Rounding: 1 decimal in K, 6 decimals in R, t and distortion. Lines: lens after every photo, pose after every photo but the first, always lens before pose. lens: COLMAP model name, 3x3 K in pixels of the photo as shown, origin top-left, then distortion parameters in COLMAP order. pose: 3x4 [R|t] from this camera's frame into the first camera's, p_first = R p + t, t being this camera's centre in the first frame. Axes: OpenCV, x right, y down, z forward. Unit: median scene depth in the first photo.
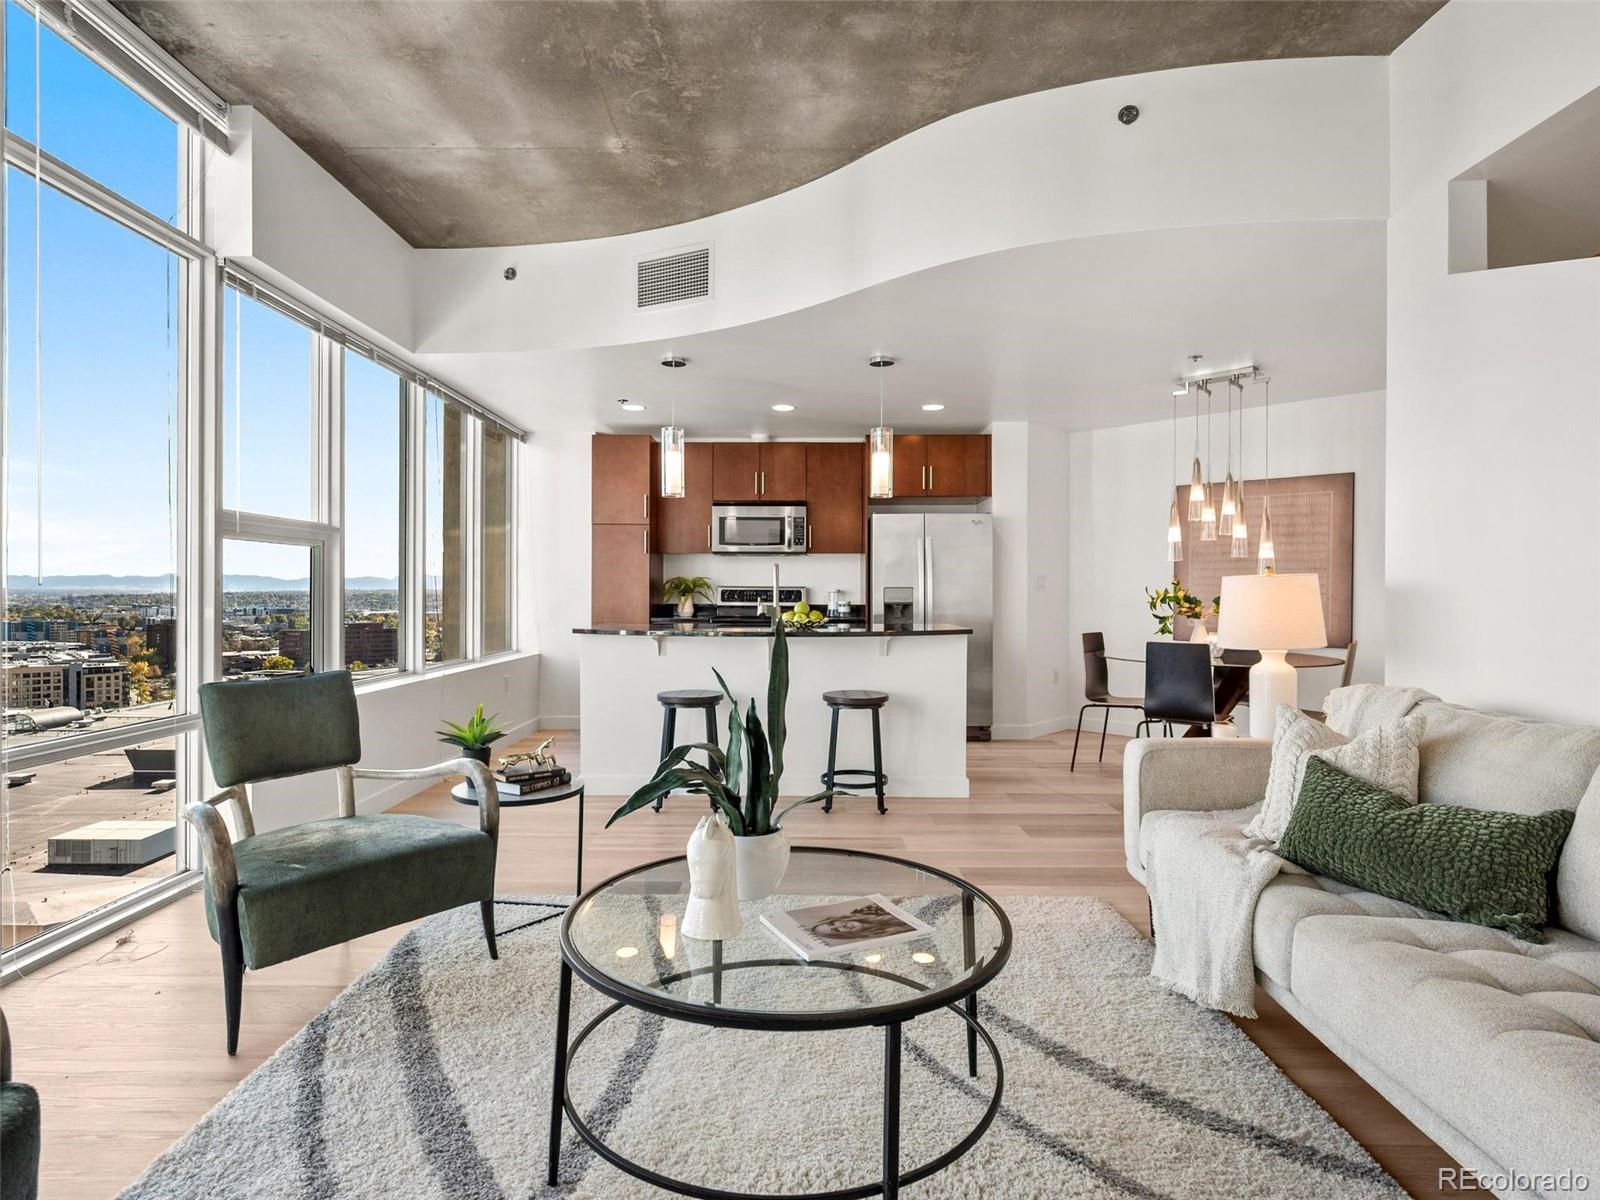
lens RADIAL K [[866.3, 0, 800.0], [0, 866.3, 600.0], [0, 0, 1]] dist [0.005492, 0.000534]
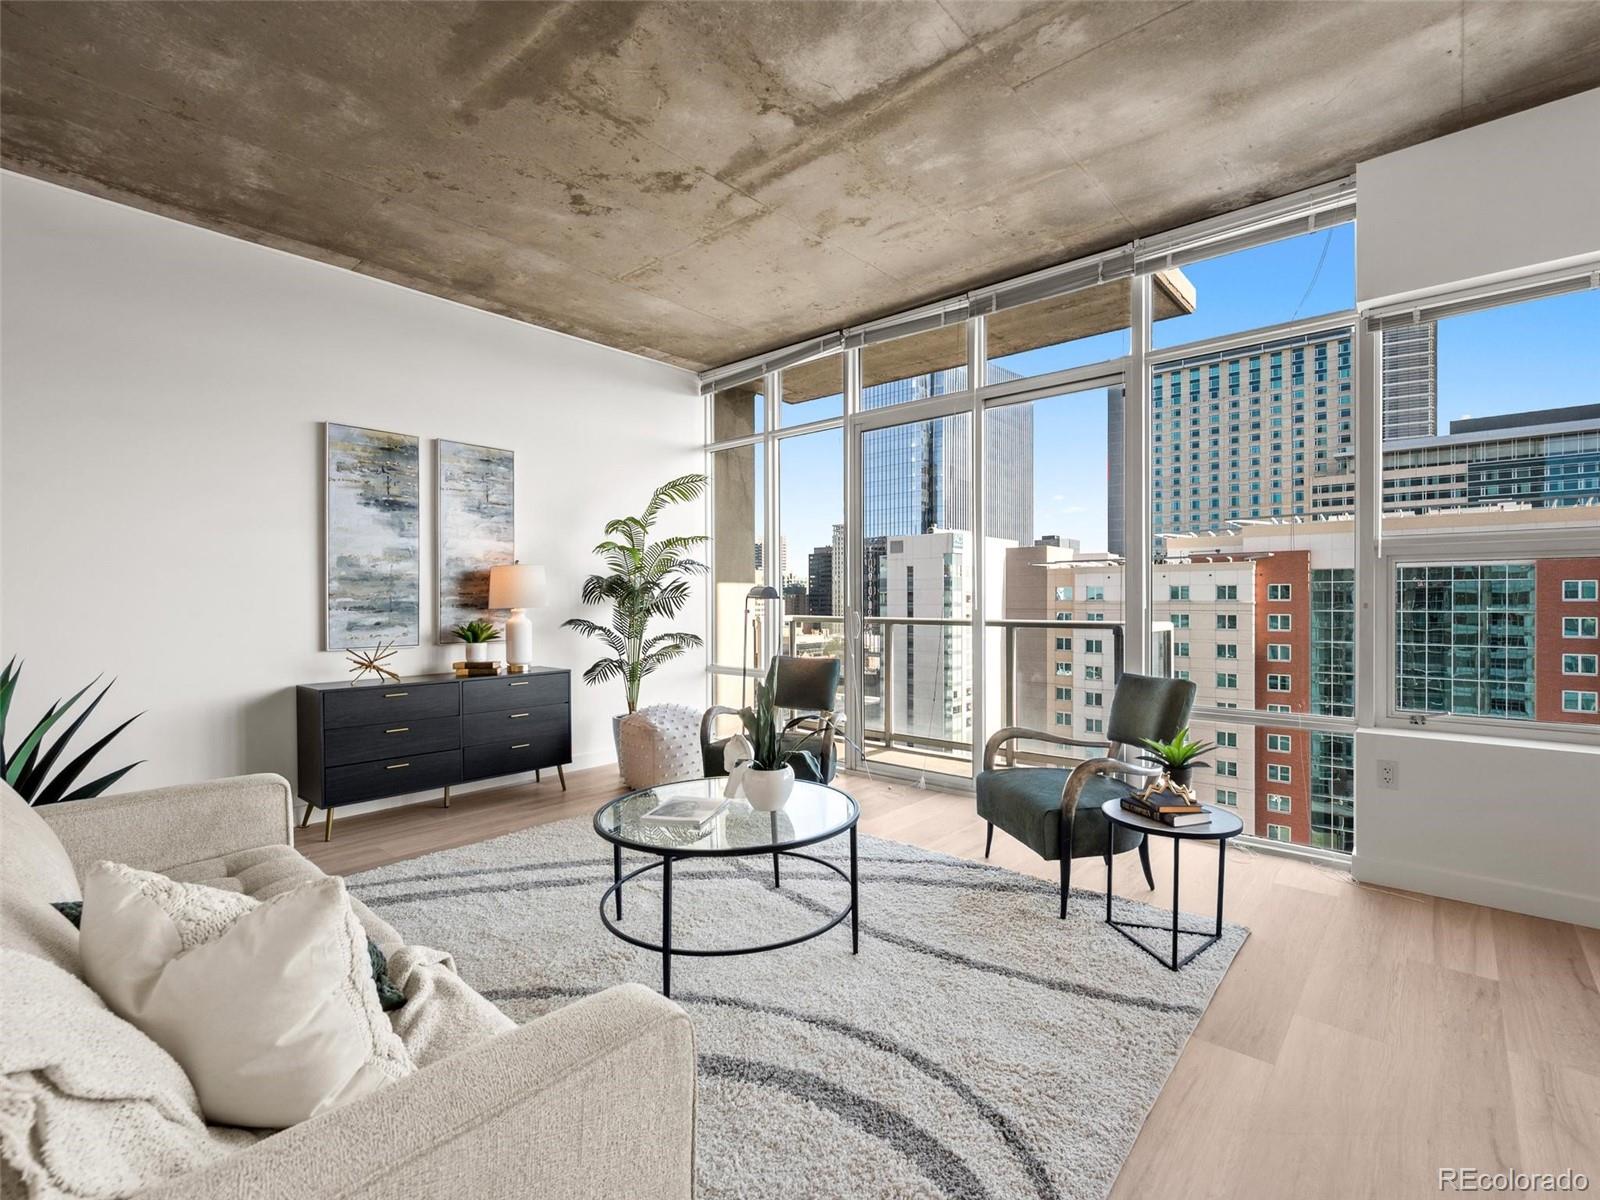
lens RADIAL K [[744.8, 0, 804.6], [0, 744.8, 604.9], [0, 0, 1]] dist [0.000412, -0.000285]
pose [[-0.656481, 0.001521, -0.754341, 0.293234], [-0.006284, 0.999952, 0.007485, -0.013196], [0.754317, 0.009654, -0.656440, 0.617413]]
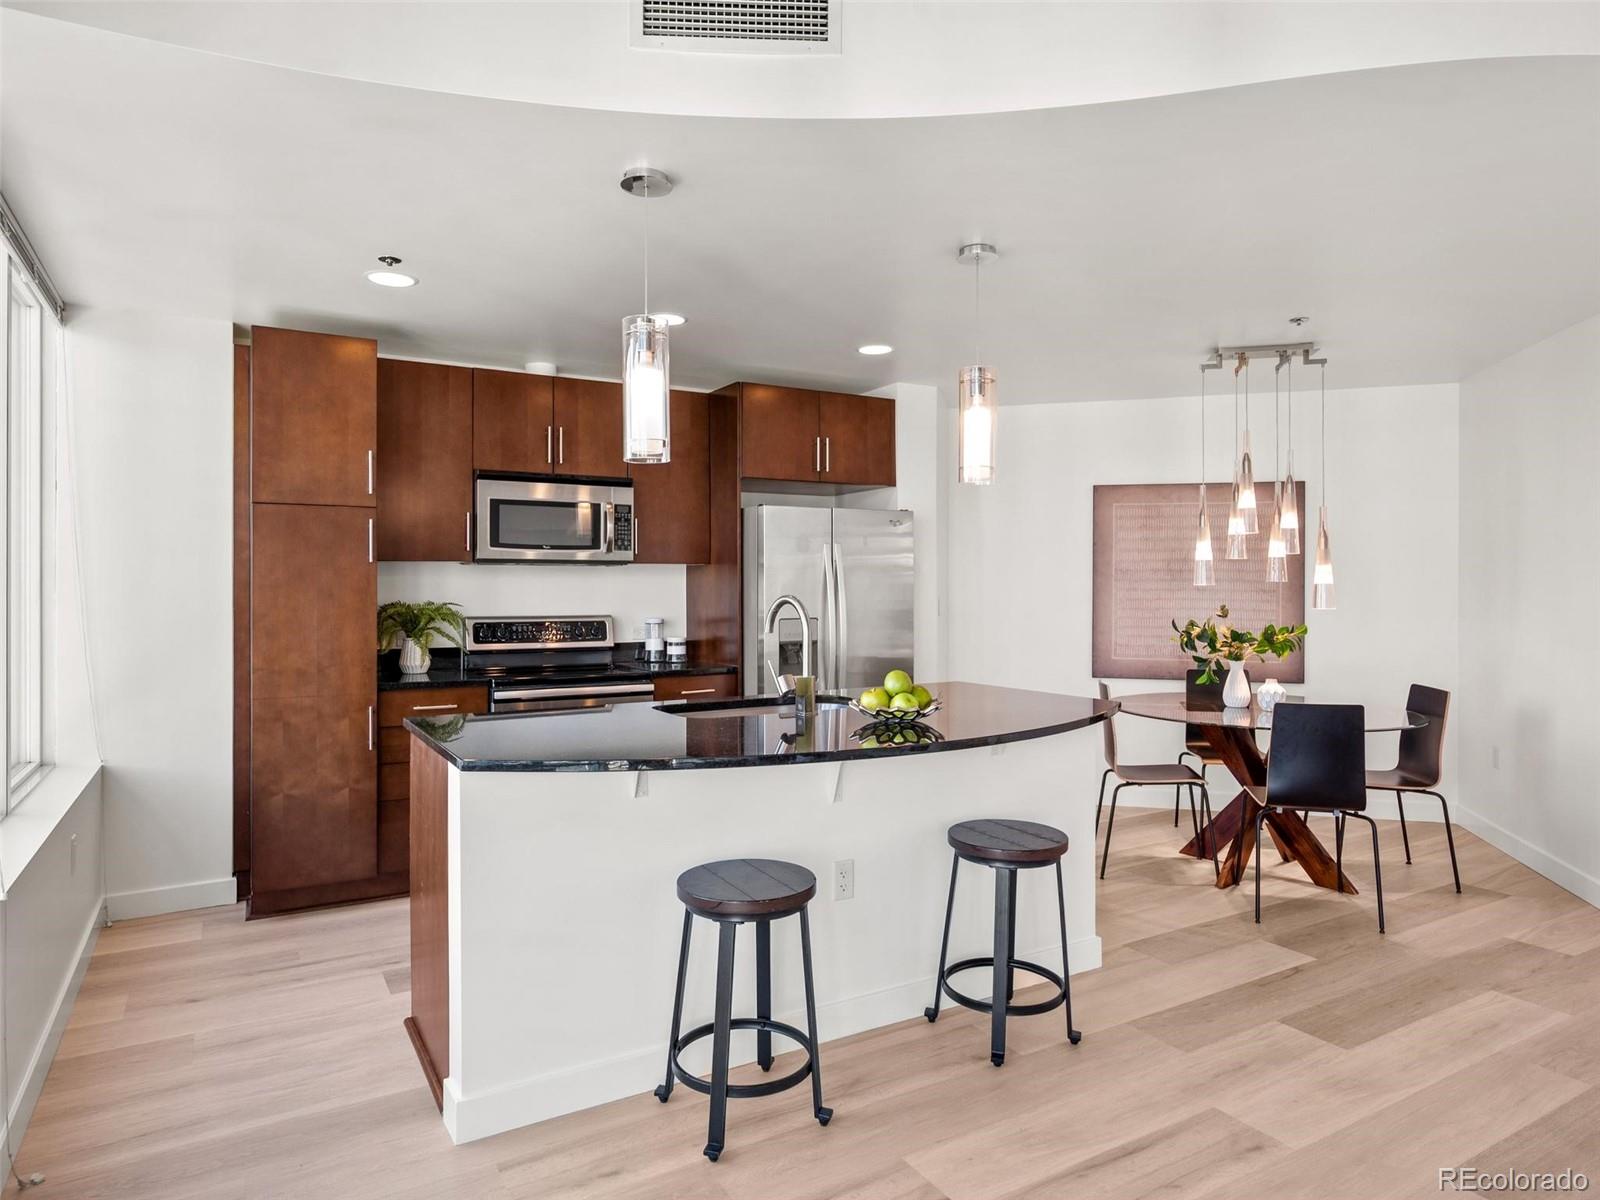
lens RADIAL K [[963.8, 0, 794.7], [0, 963.8, 588.8], [0, 0, 1]] dist [-0.001885, 0.000455]
pose [[0.863302, -0.004720, 0.504666, -0.282674], [0.007921, 0.999960, -0.004199, -0.037274], [-0.504626, 0.007622, 0.863304, 0.407477]]
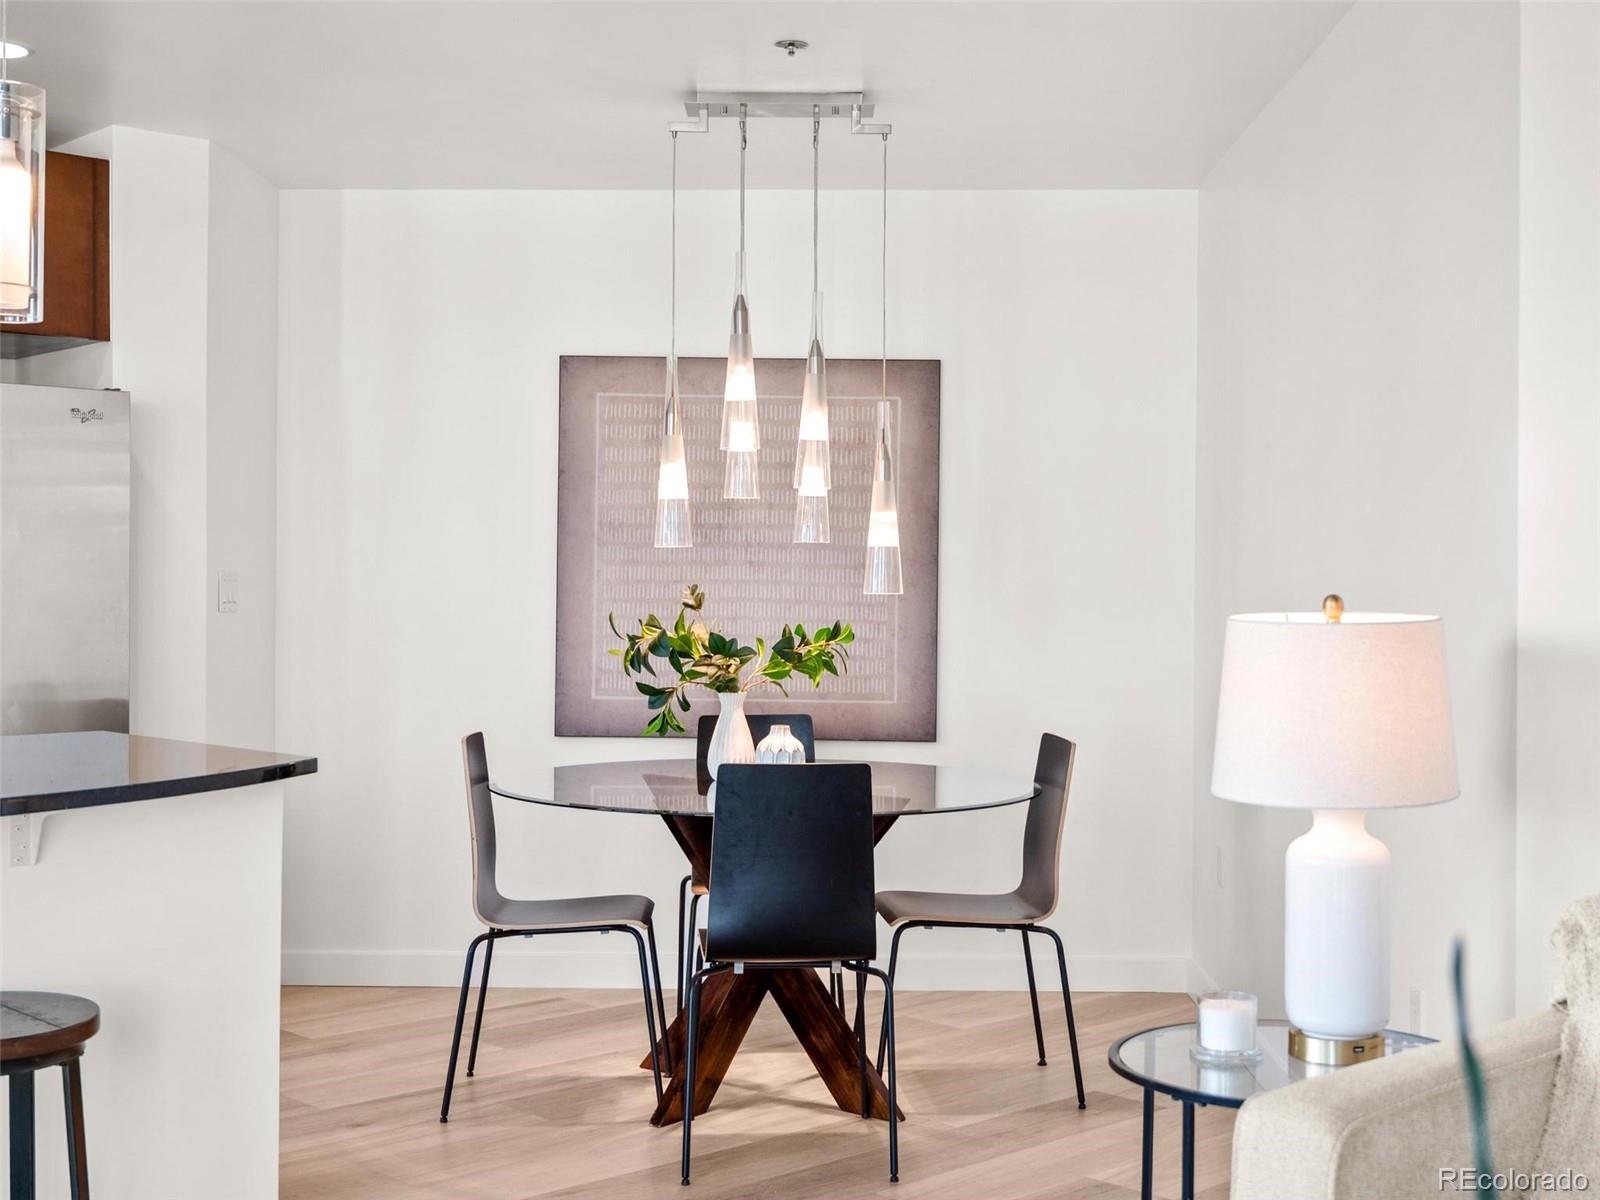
lens RADIAL K [[2022.1, 0, 830.7], [0, 2022.1, 594.4], [0, 0, 1]] dist [-0.002229, -0.025759]
pose [[0.715958, -0.000636, 0.698143, -0.149234], [0.002110, 0.999997, -0.001253, -0.020120], [-0.698140, 0.002370, 0.715957, 0.260128]]
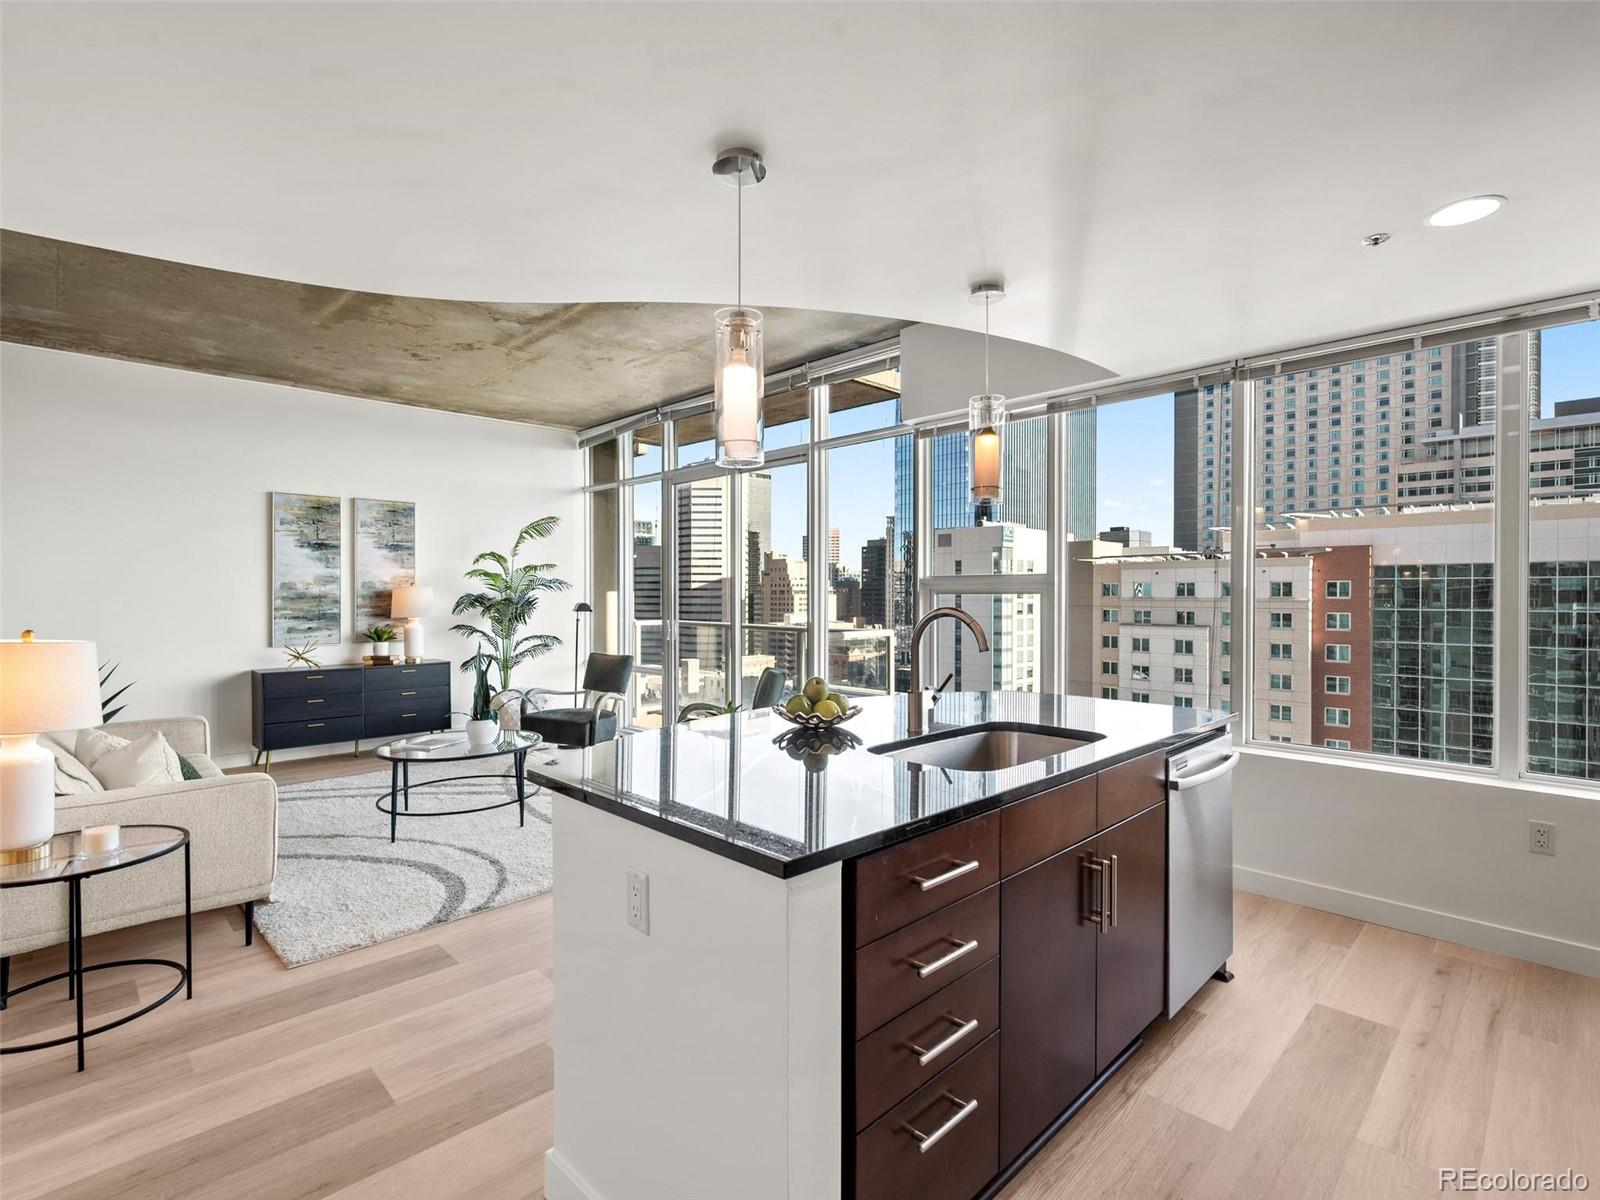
lens RADIAL K [[772.3, 0, 804.9], [0, 772.3, 599.5], [0, 0, 1]] dist [-0.001284, 0.000029]
pose [[-0.709726, -0.000640, -0.704478, 0.290392], [-0.009525, 0.999917, 0.008689, -0.042667], [0.704414, 0.012877, -0.709673, 1.075860]]
